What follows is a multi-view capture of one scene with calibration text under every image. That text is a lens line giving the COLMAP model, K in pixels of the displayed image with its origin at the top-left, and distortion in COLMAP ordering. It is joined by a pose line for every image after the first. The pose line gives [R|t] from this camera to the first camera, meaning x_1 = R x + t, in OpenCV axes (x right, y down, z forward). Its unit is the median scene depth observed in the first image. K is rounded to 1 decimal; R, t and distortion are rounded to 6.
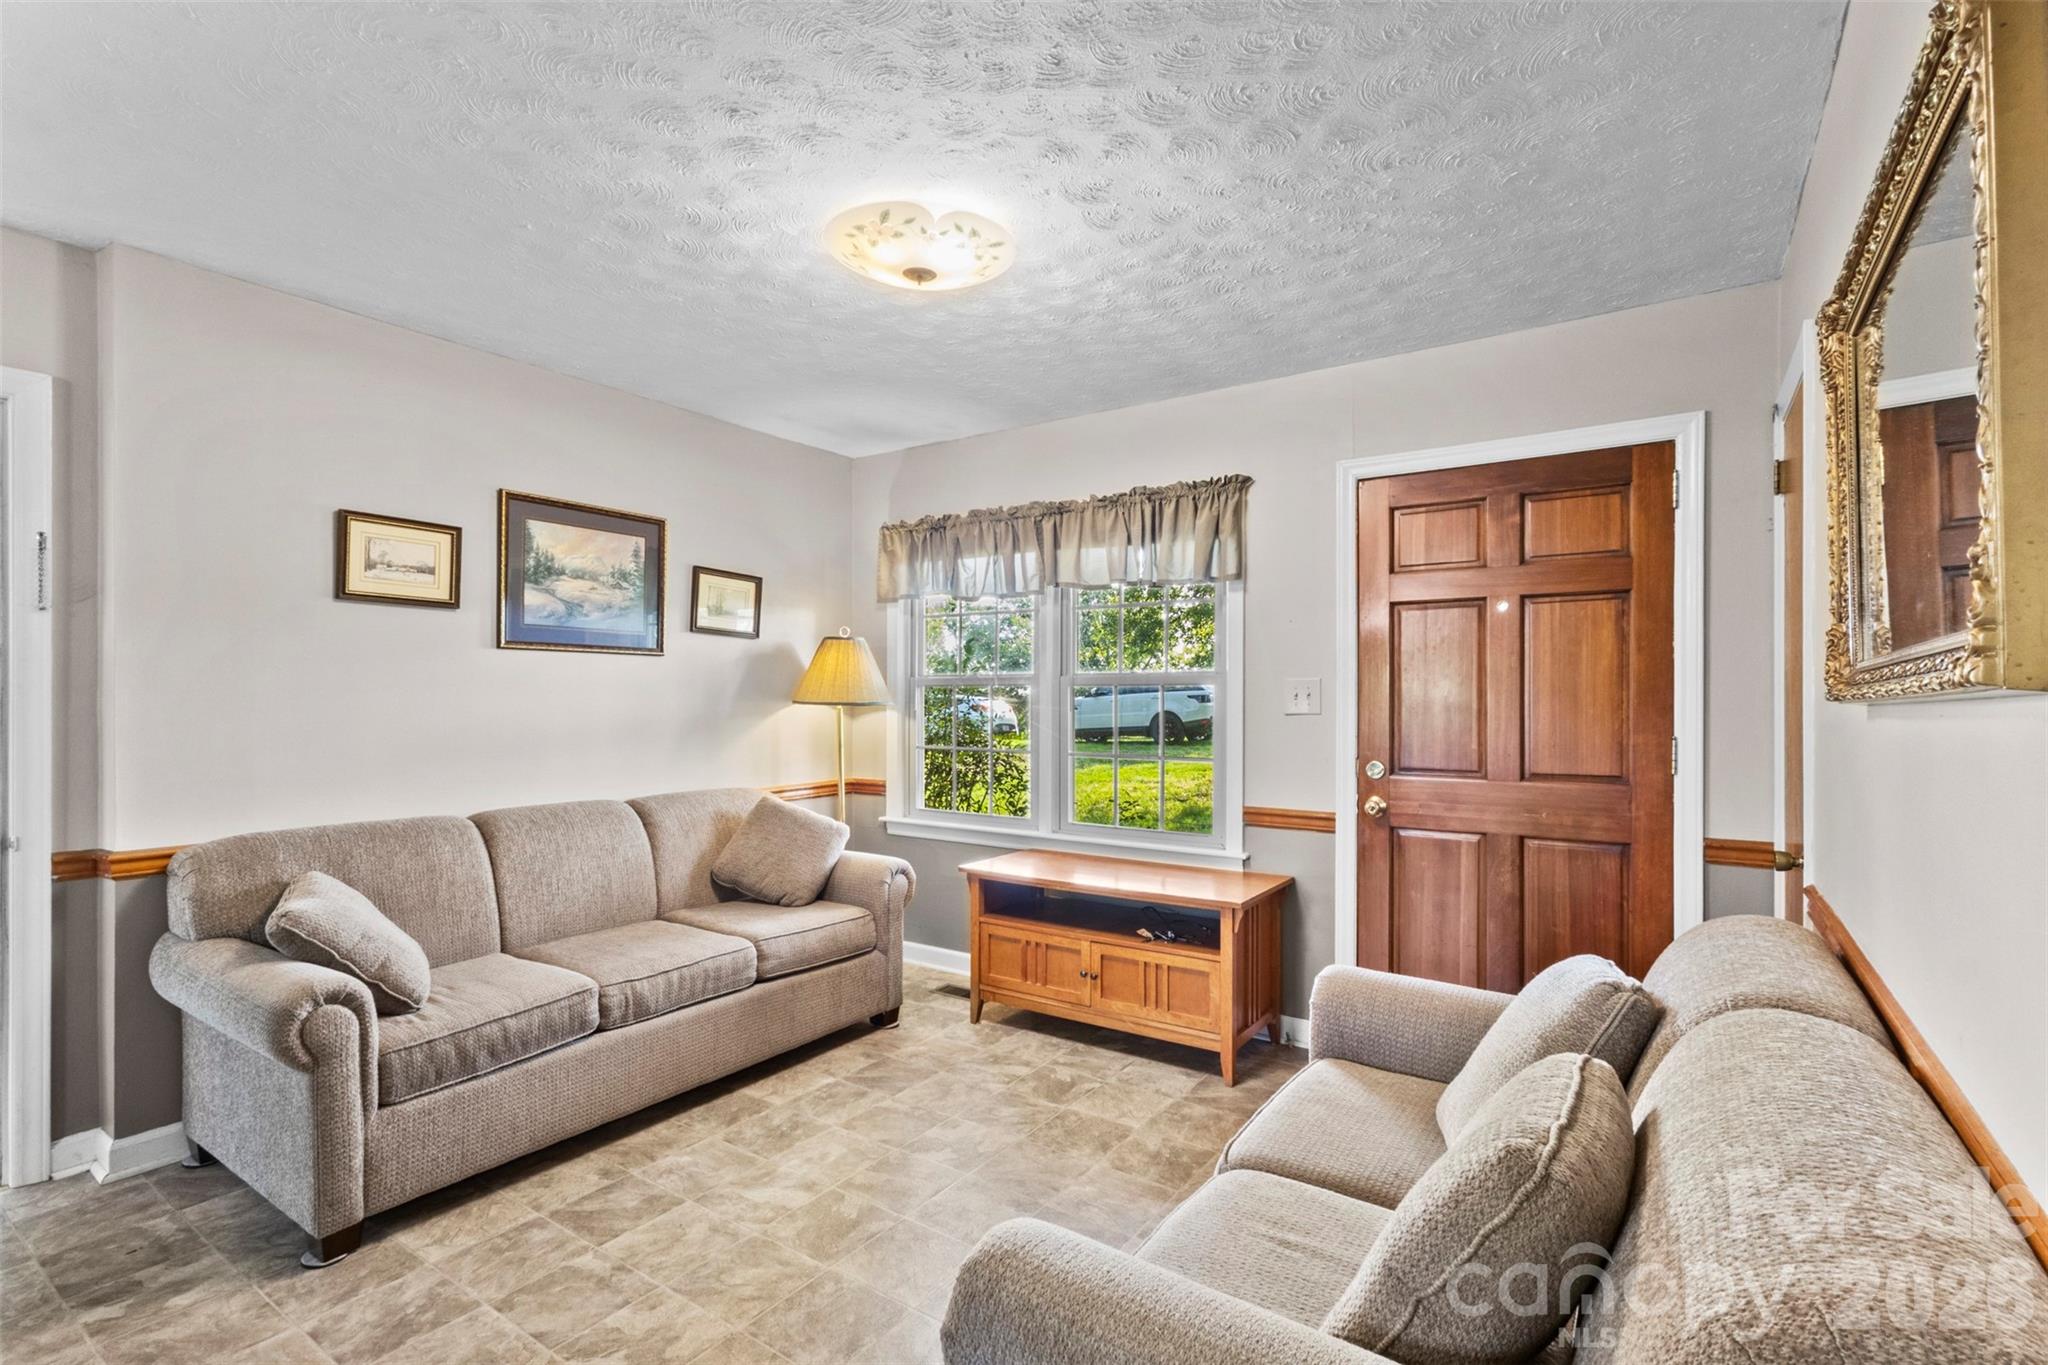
lens RADIAL K [[947.2, 0, 1025.5], [0, 947.2, 688.6], [0, 0, 1]] dist [0.003165, 0.001759]
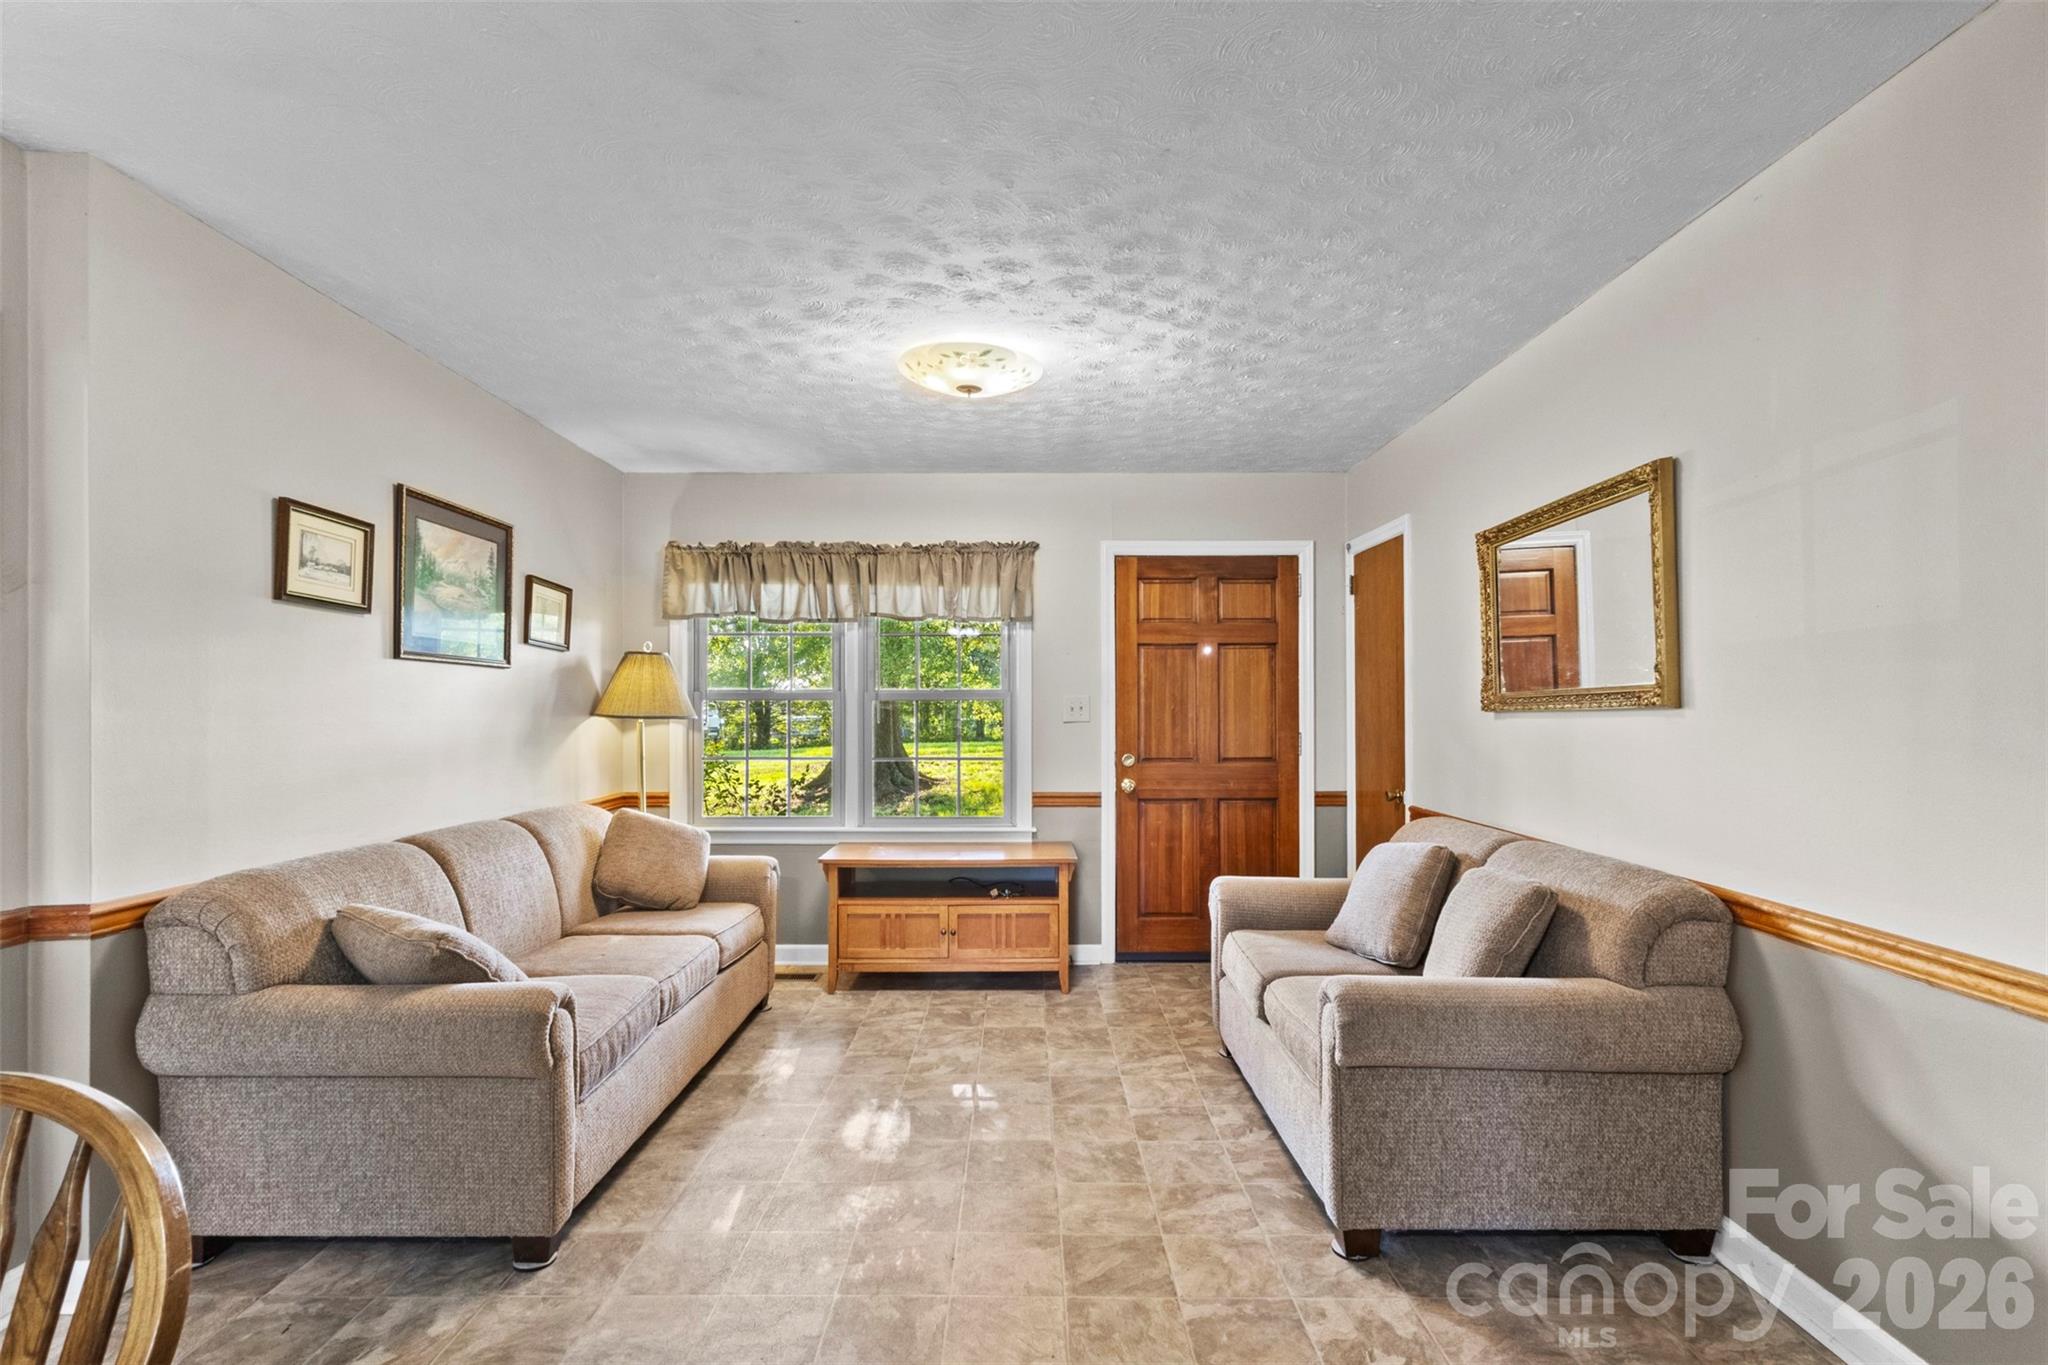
lens RADIAL K [[947.2, 0, 1025.3], [0, 947.2, 690.9], [0, 0, 1]] dist [0.003165, 0.001759]
pose [[0.824519, 0.007841, 0.565780, -0.598902], [-0.001727, 0.999934, -0.011342, -0.002243], [-0.565832, 0.008374, 0.824478, -0.096706]]
